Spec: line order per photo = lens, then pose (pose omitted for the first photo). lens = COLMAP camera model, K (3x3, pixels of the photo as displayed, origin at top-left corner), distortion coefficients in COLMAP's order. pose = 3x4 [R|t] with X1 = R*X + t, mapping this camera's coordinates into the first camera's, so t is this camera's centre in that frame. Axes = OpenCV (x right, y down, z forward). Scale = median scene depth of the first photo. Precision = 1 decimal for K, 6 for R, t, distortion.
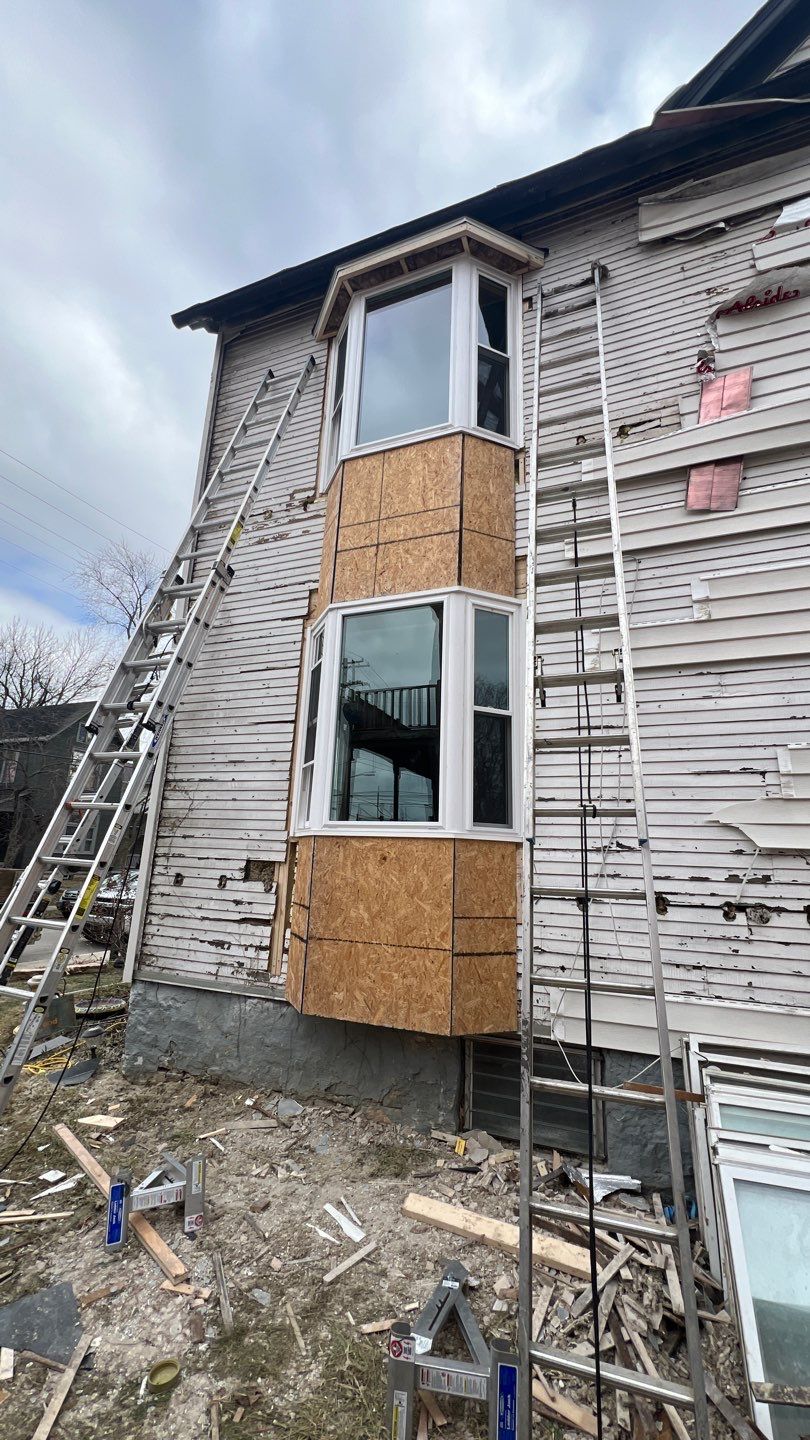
lens RADIAL K [[574.4, 0, 409.2], [0, 574.4, 719.5], [0, 0, 1]] dist [-0.002854, 0.000417]
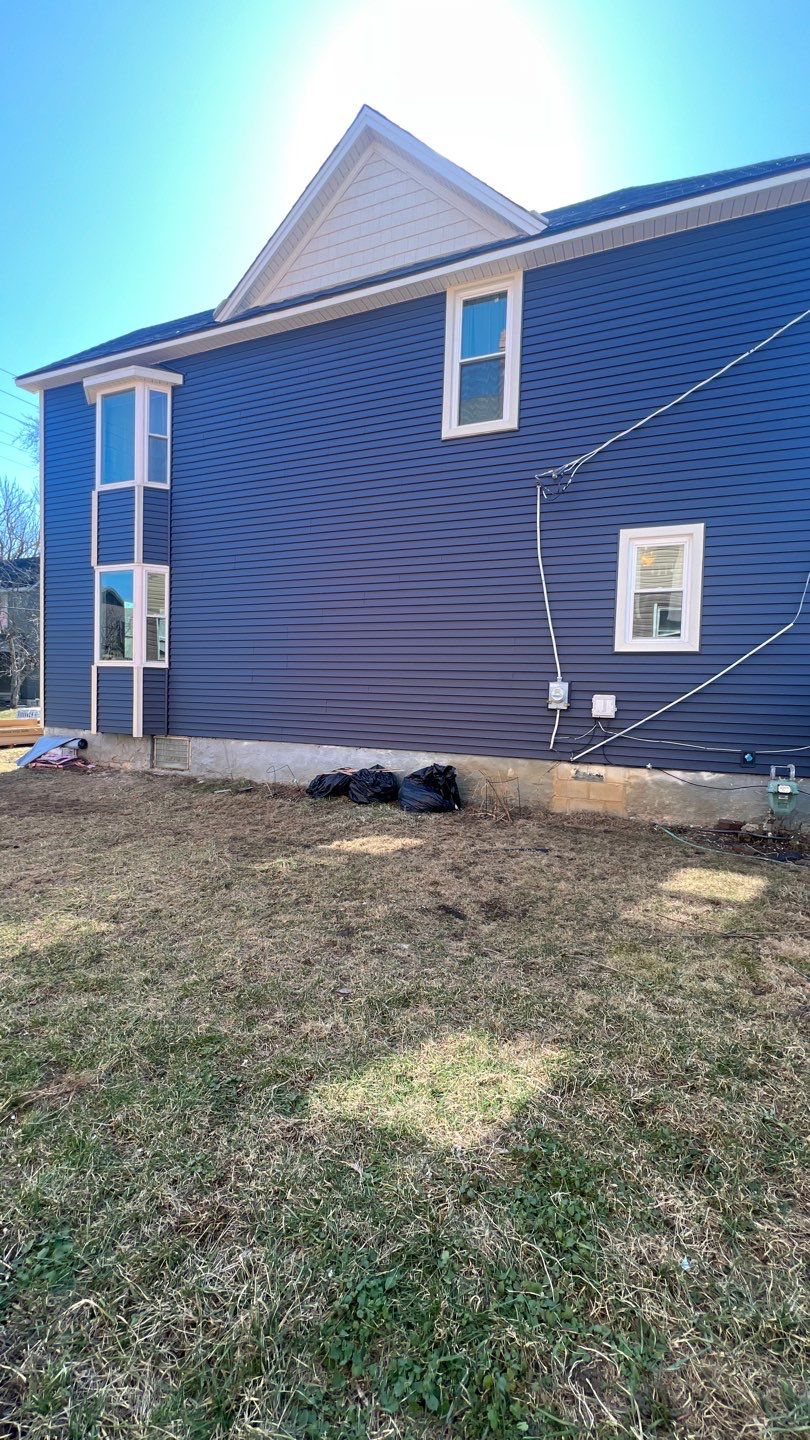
lens RADIAL K [[574.4, 0, 409.2], [0, 574.4, 719.5], [0, 0, 1]] dist [-0.002854, 0.000417]
pose [[0.999891, -0.007524, -0.012727, 1.180559], [0.010816, 0.959153, 0.282680, -0.257865], [0.010081, -0.282787, 0.959130, -1.398720]]
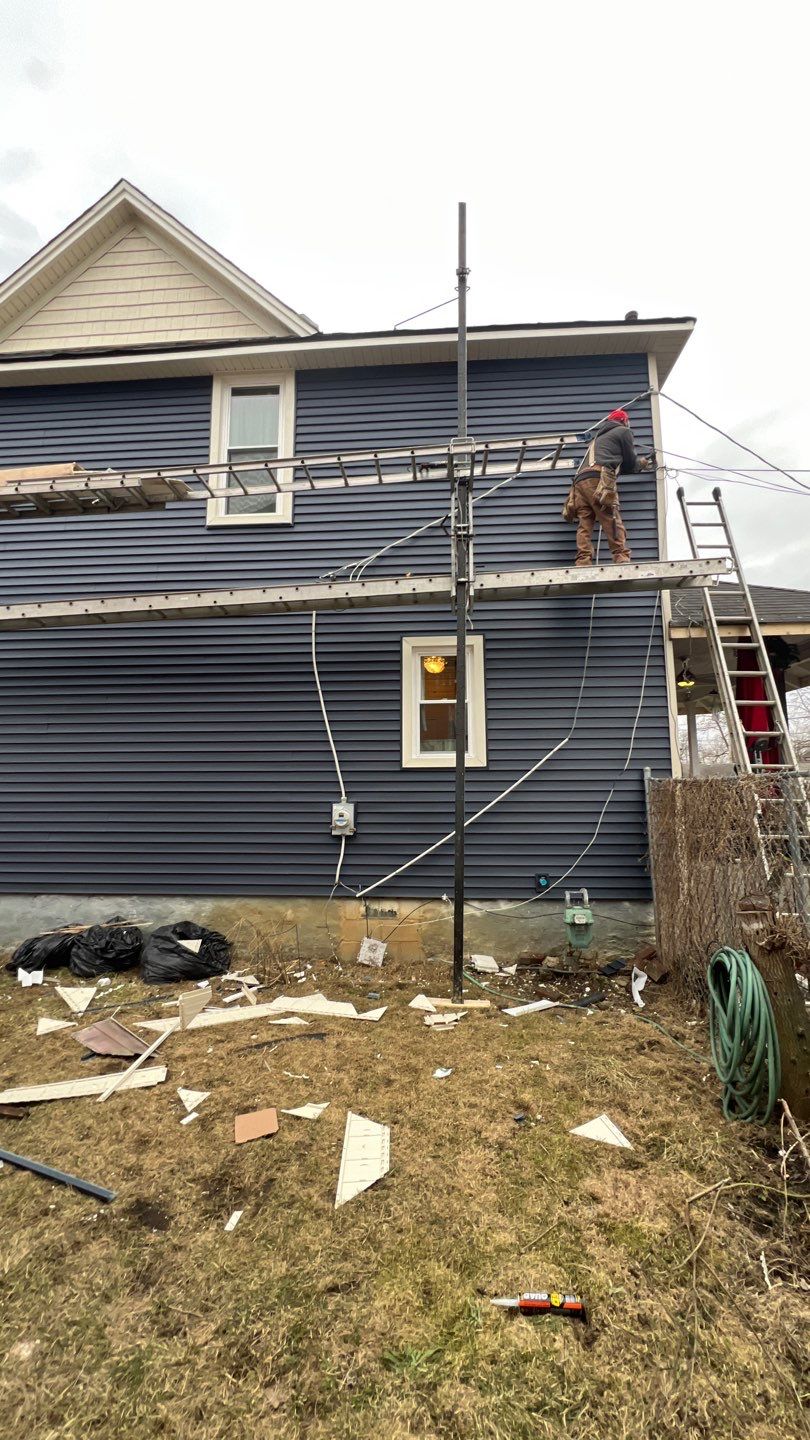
lens RADIAL K [[574.4, 0, 409.2], [0, 574.4, 719.5], [0, 0, 1]] dist [-0.002854, 0.000417]
pose [[0.953721, -0.002812, 0.300678, 1.326043], [-0.035123, 0.992069, 0.120684, -0.276251], [-0.298633, -0.125659, 0.946059, -1.140066]]
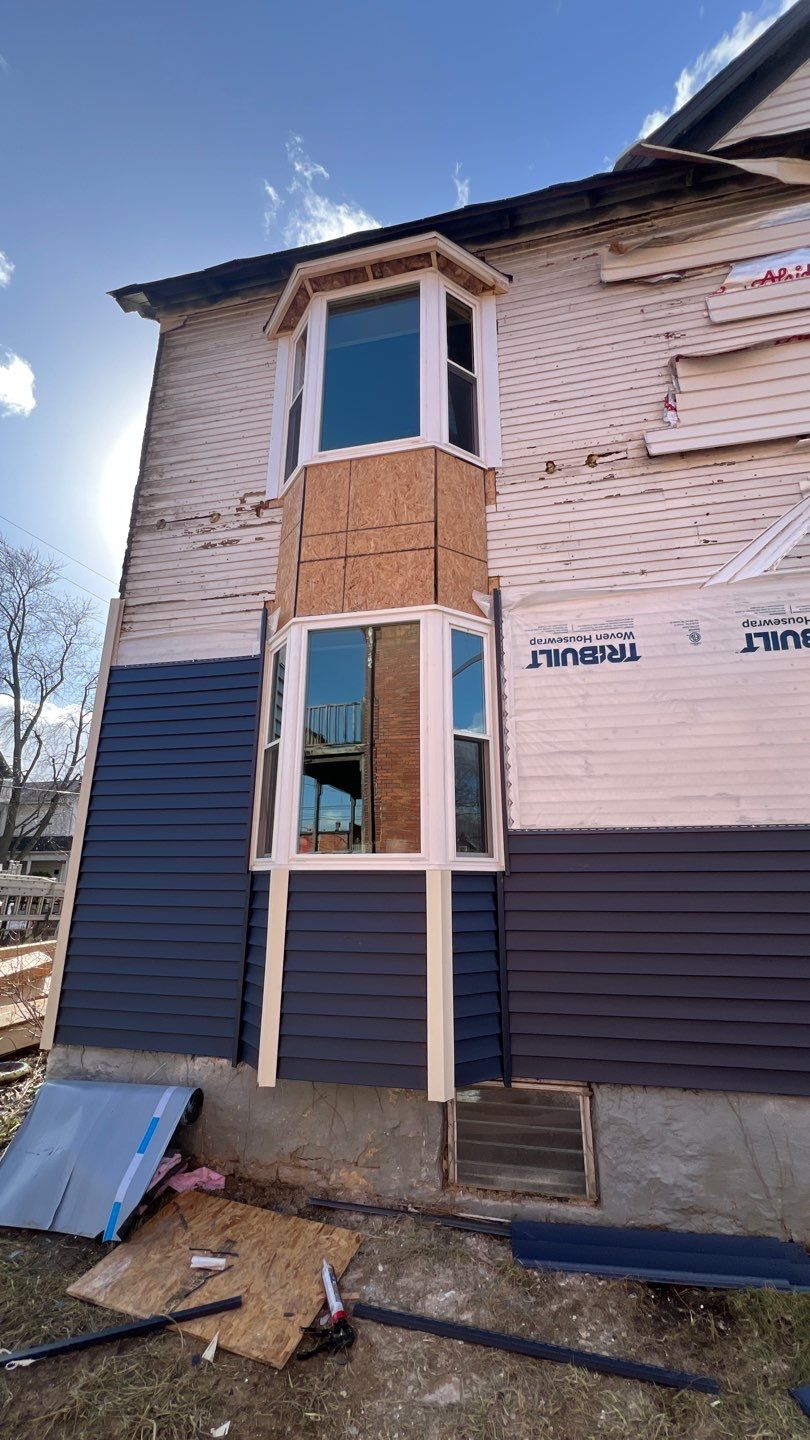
lens RADIAL K [[574.4, 0, 409.2], [0, 574.4, 719.5], [0, 0, 1]] dist [-0.002854, 0.000417]
pose [[0.986487, 0.010231, 0.163521, -0.107472], [-0.006348, 0.999686, -0.024248, -0.015707], [-0.163718, 0.022882, 0.986242, 0.059122]]
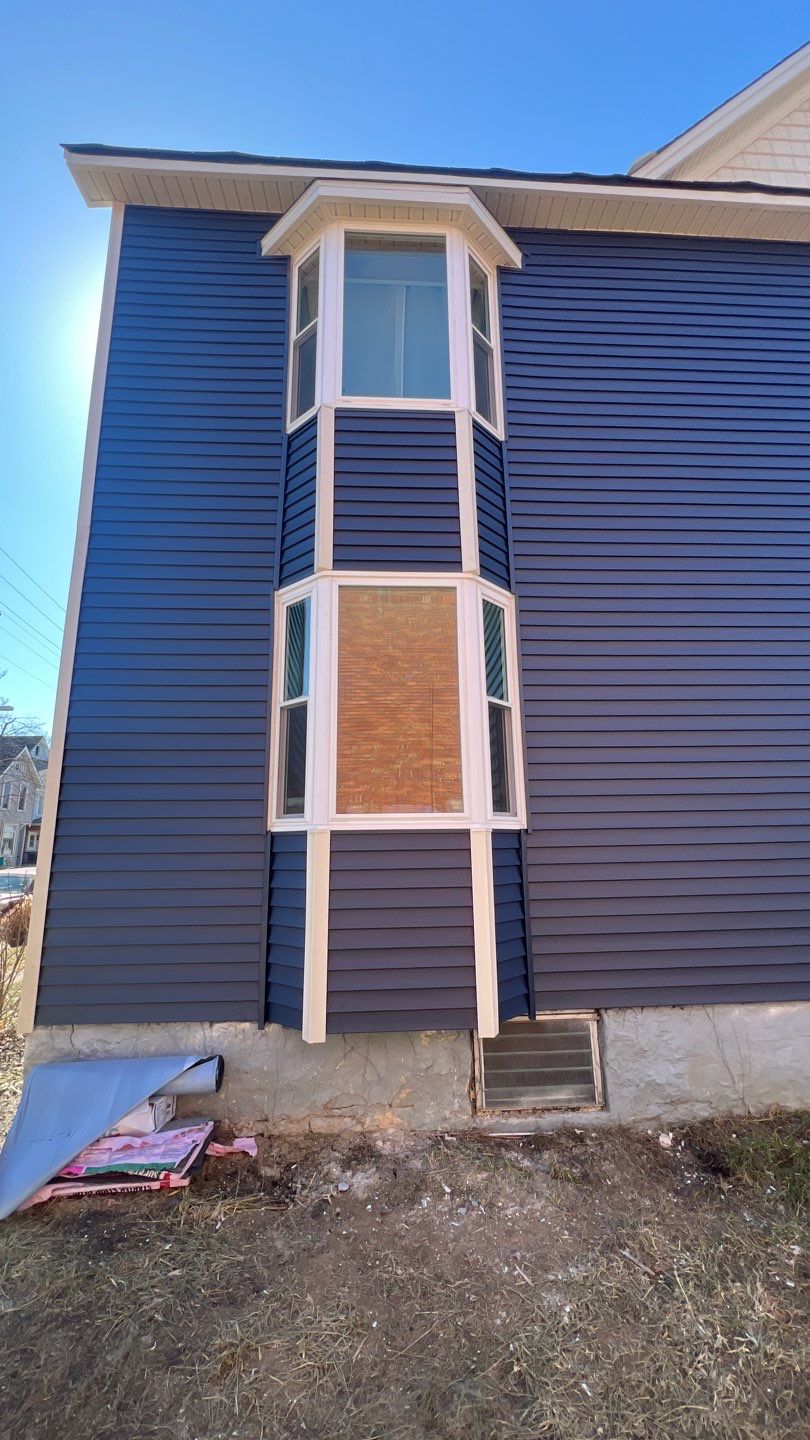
lens RADIAL K [[574.4, 0, 409.2], [0, 574.4, 719.5], [0, 0, 1]] dist [-0.002854, 0.000417]
pose [[0.906404, 0.039666, 0.420546, -0.396012], [-0.057192, 0.997938, 0.029141, -0.004498], [-0.418523, -0.050465, 0.906803, 0.130673]]
